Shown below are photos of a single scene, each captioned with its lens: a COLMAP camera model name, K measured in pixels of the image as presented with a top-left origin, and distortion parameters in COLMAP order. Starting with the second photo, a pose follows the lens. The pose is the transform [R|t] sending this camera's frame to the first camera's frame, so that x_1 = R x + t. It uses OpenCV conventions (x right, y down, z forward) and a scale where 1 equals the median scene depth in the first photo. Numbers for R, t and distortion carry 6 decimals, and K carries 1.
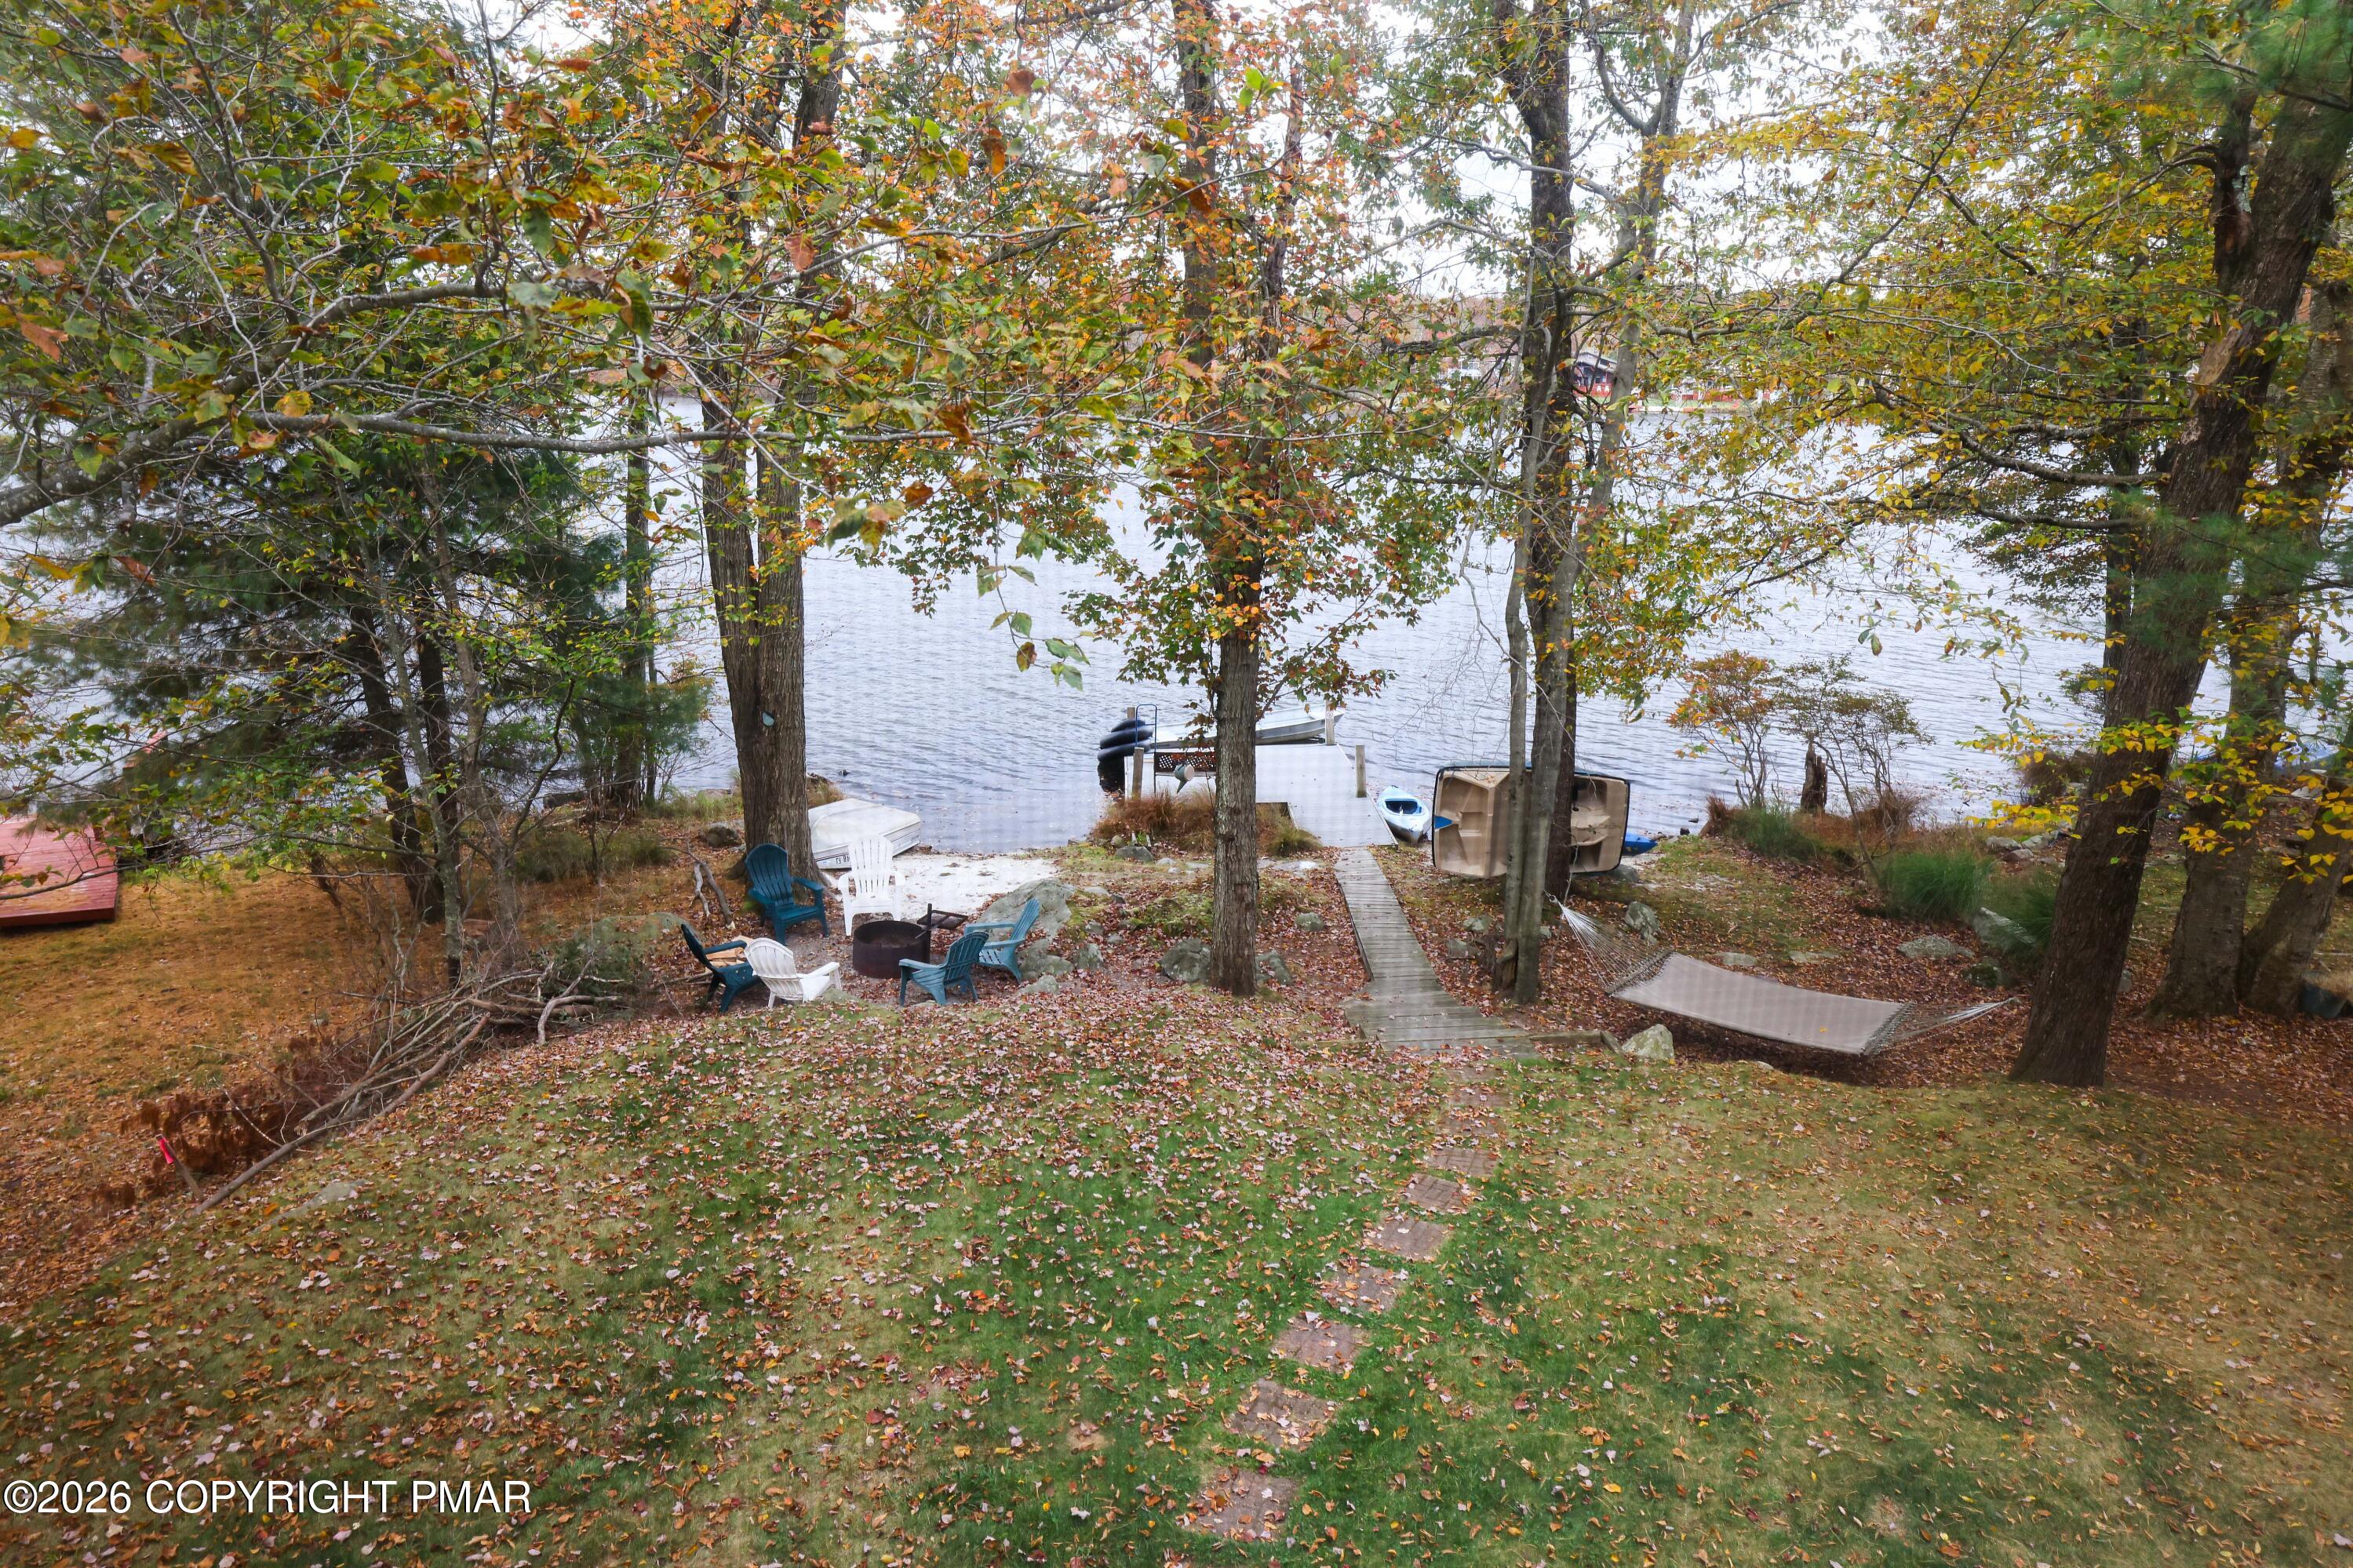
lens RADIAL K [[1523.0, 0, 1194.1], [0, 1523.0, 785.1], [0, 0, 1]] dist [0.007011, 0.000924]
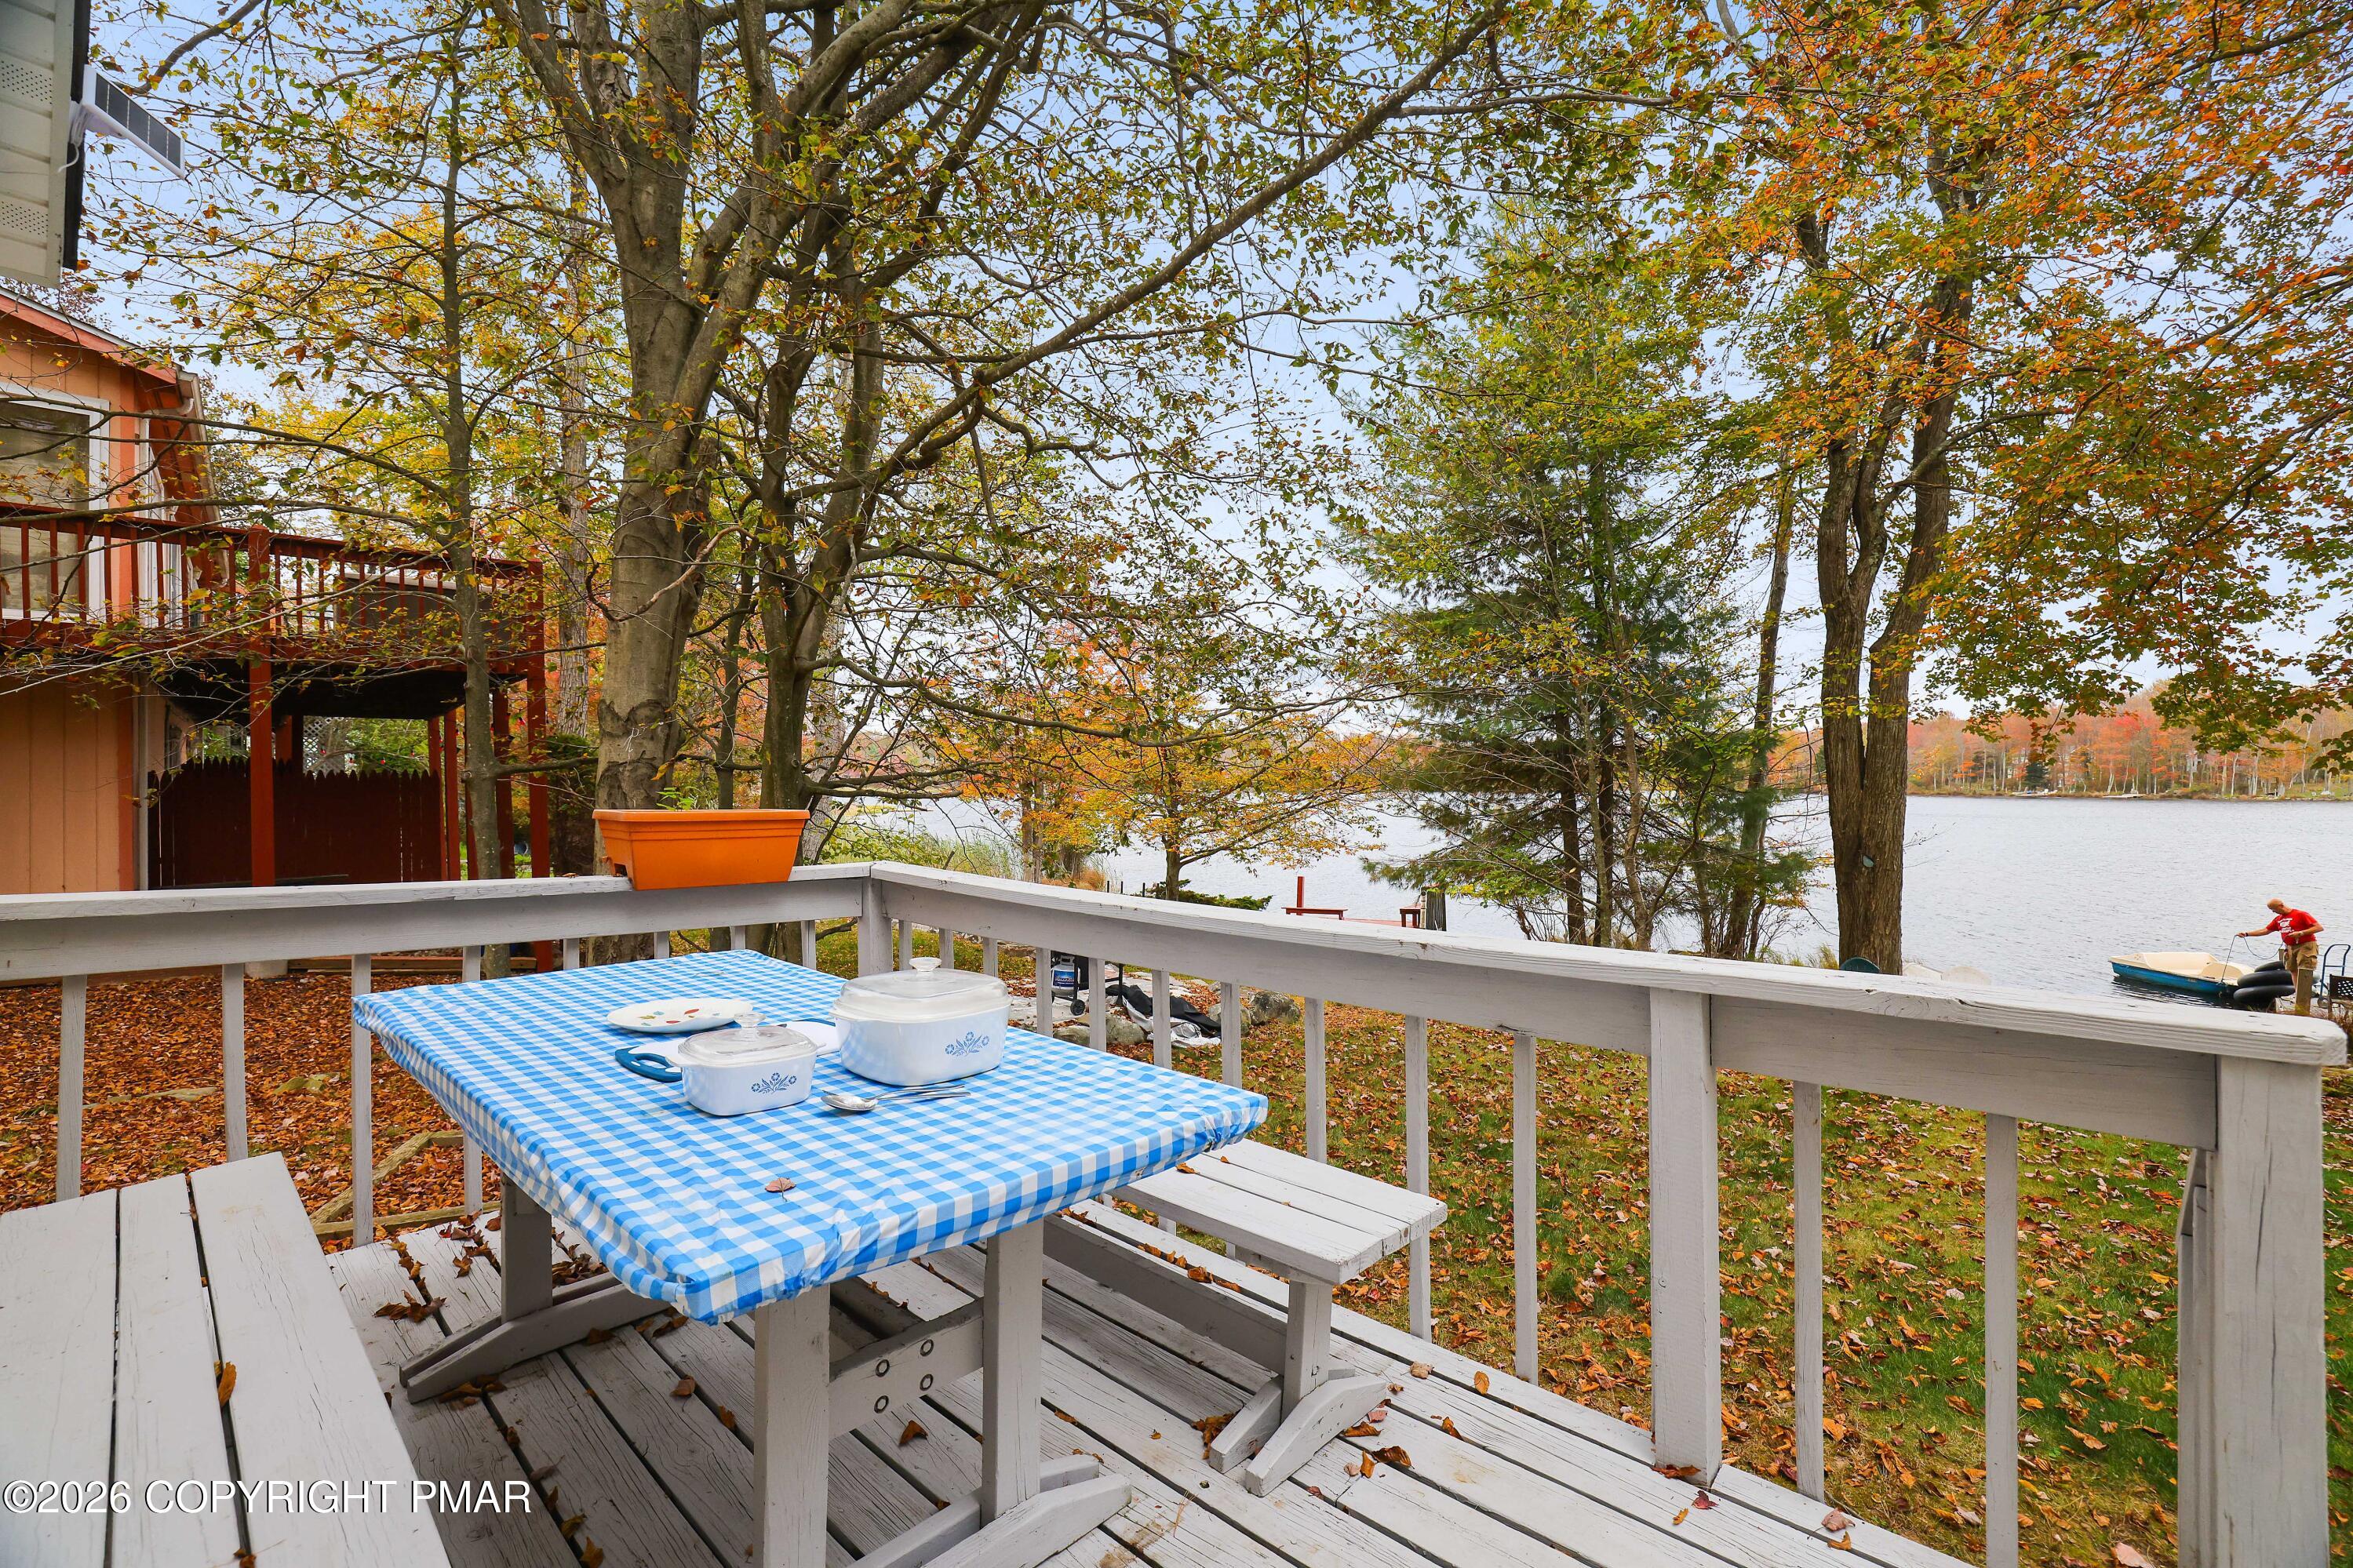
lens RADIAL K [[1009.6, 0, 1157.4], [0, 1009.6, 785.3], [0, 0, 1]] dist [-0.027557, 0.006968]
pose [[0.645148, -0.004043, -0.764047, -0.047405], [-0.196069, 0.965624, -0.170667, 0.190635], [0.738472, 0.259912, 0.622178, 0.080613]]
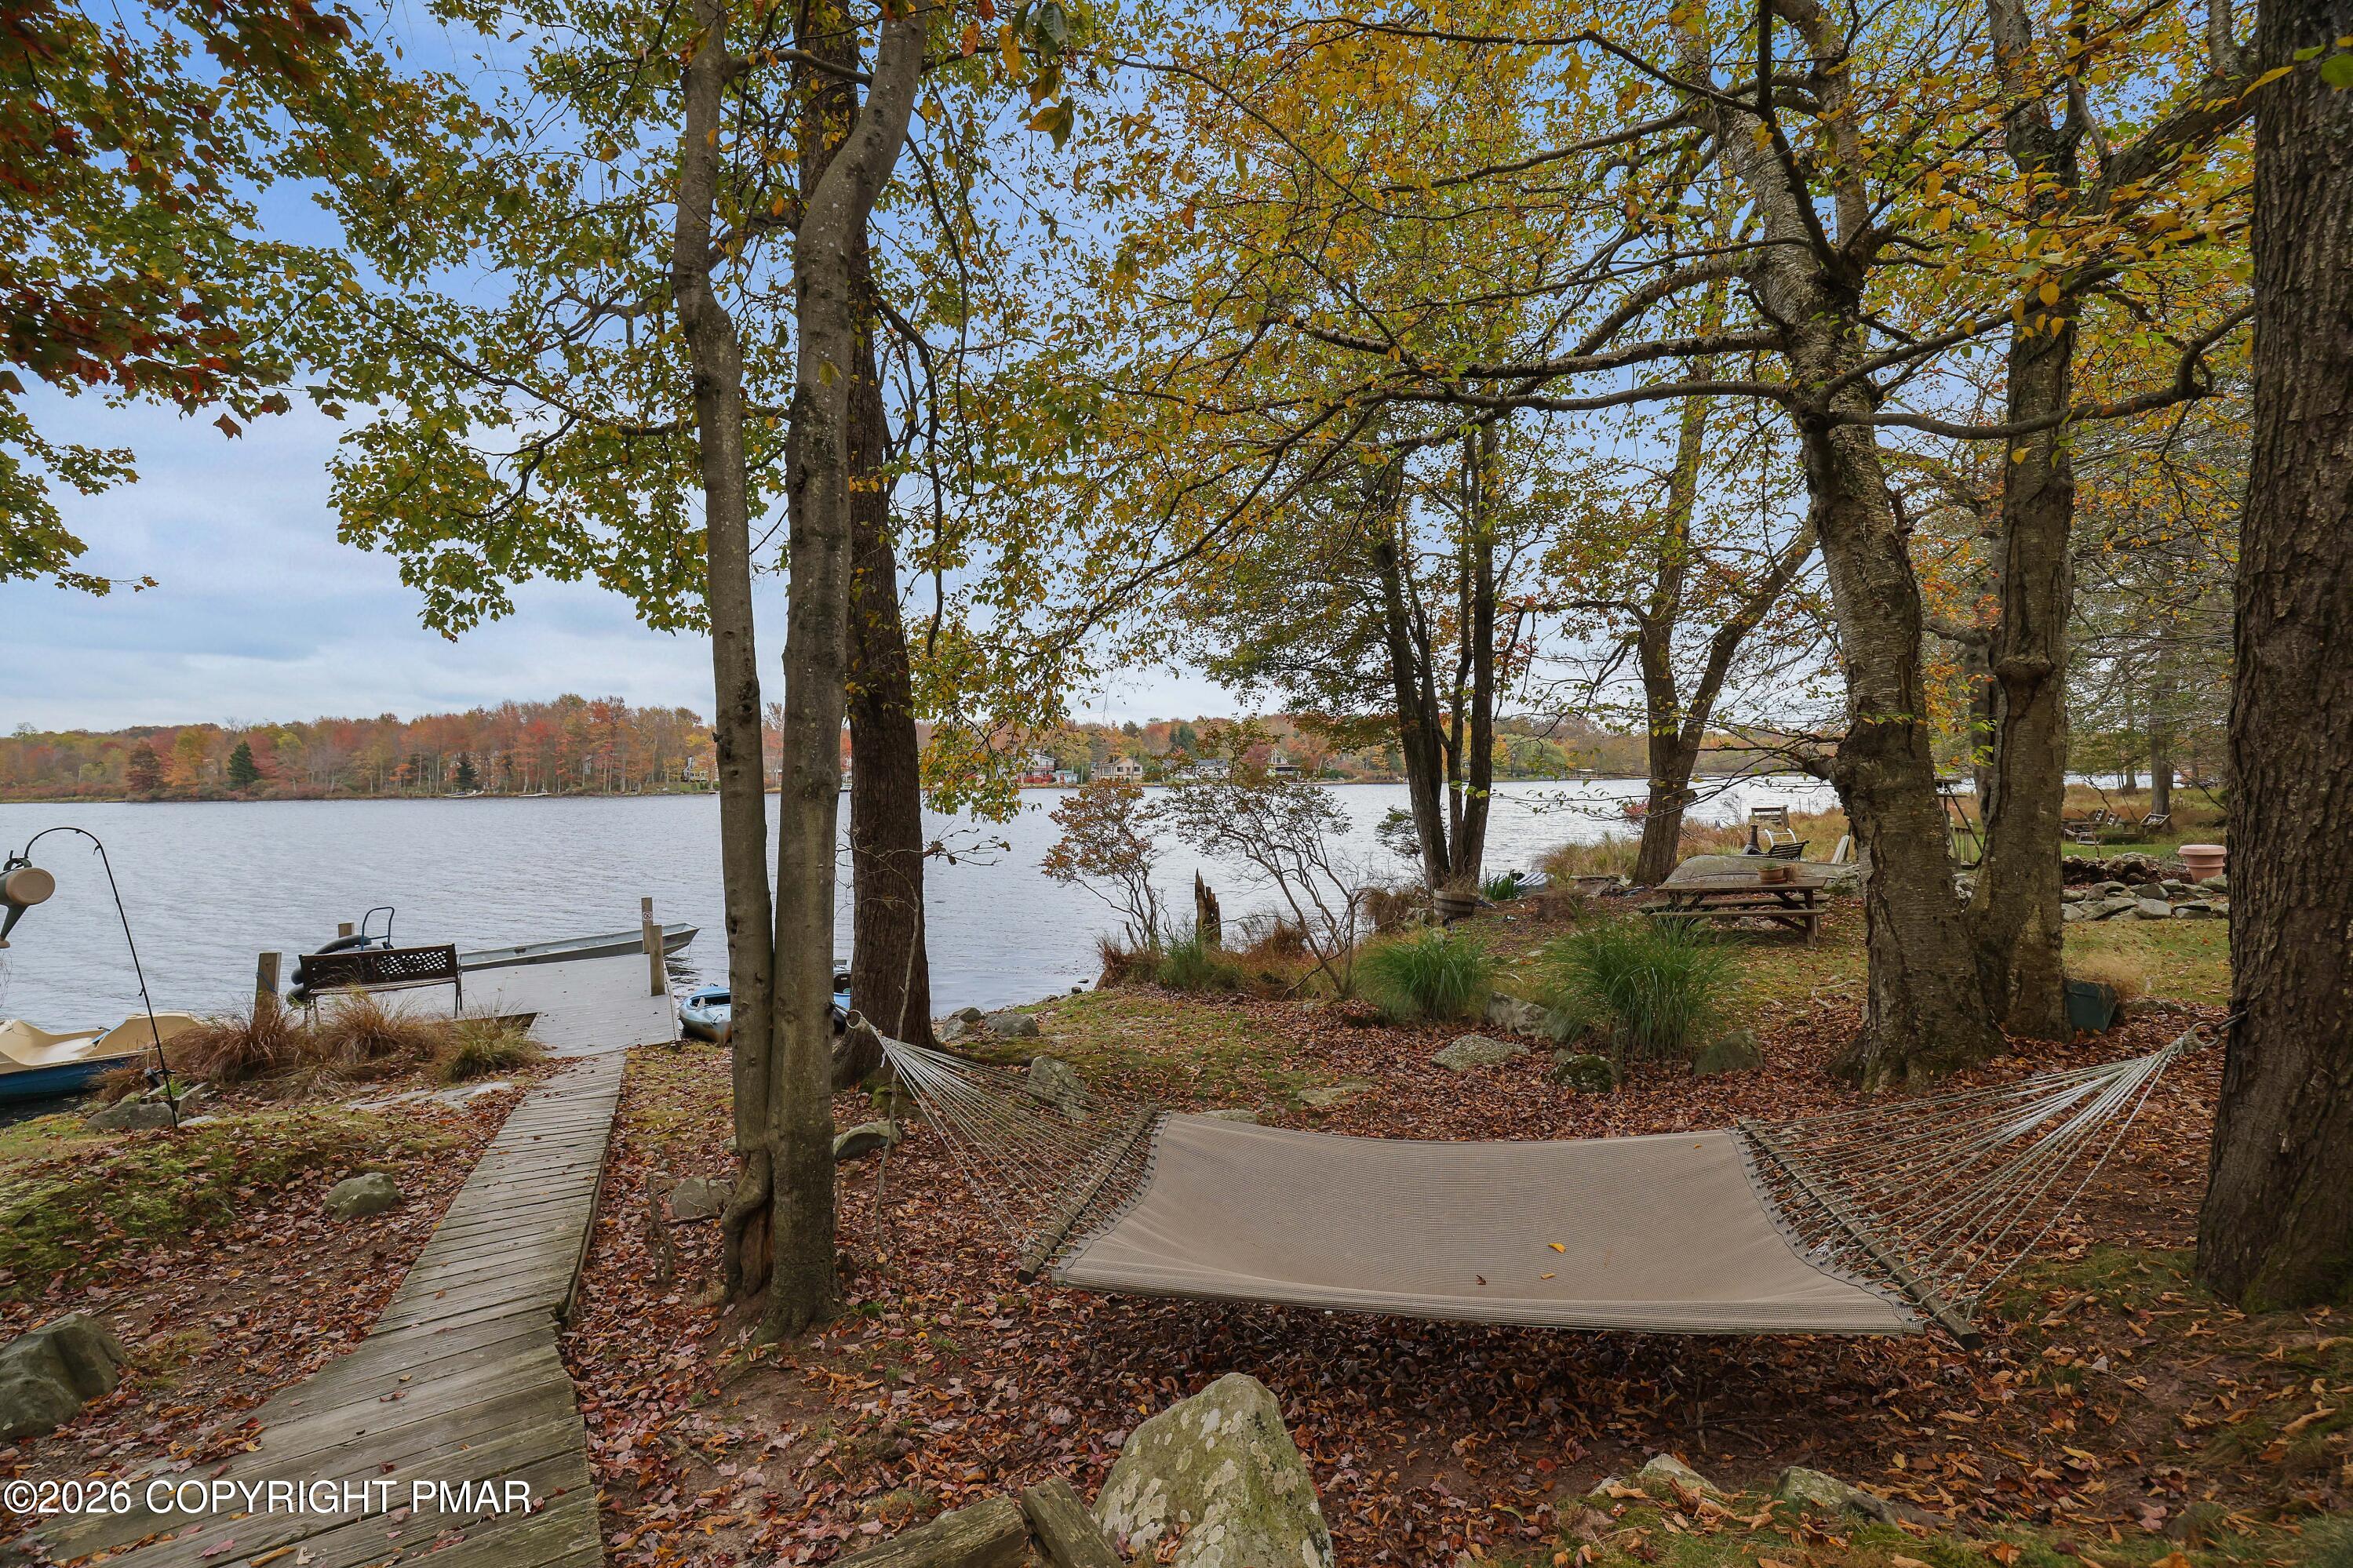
lens RADIAL K [[1009.6, 0, 1160.0], [0, 1009.6, 774.8], [0, 0, 1]] dist [-0.027557, 0.006968]
pose [[0.901446, -0.019553, 0.432450, 0.209953], [0.134144, 0.962423, -0.236109, 0.091201], [-0.411583, 0.270850, 0.870195, 0.783550]]
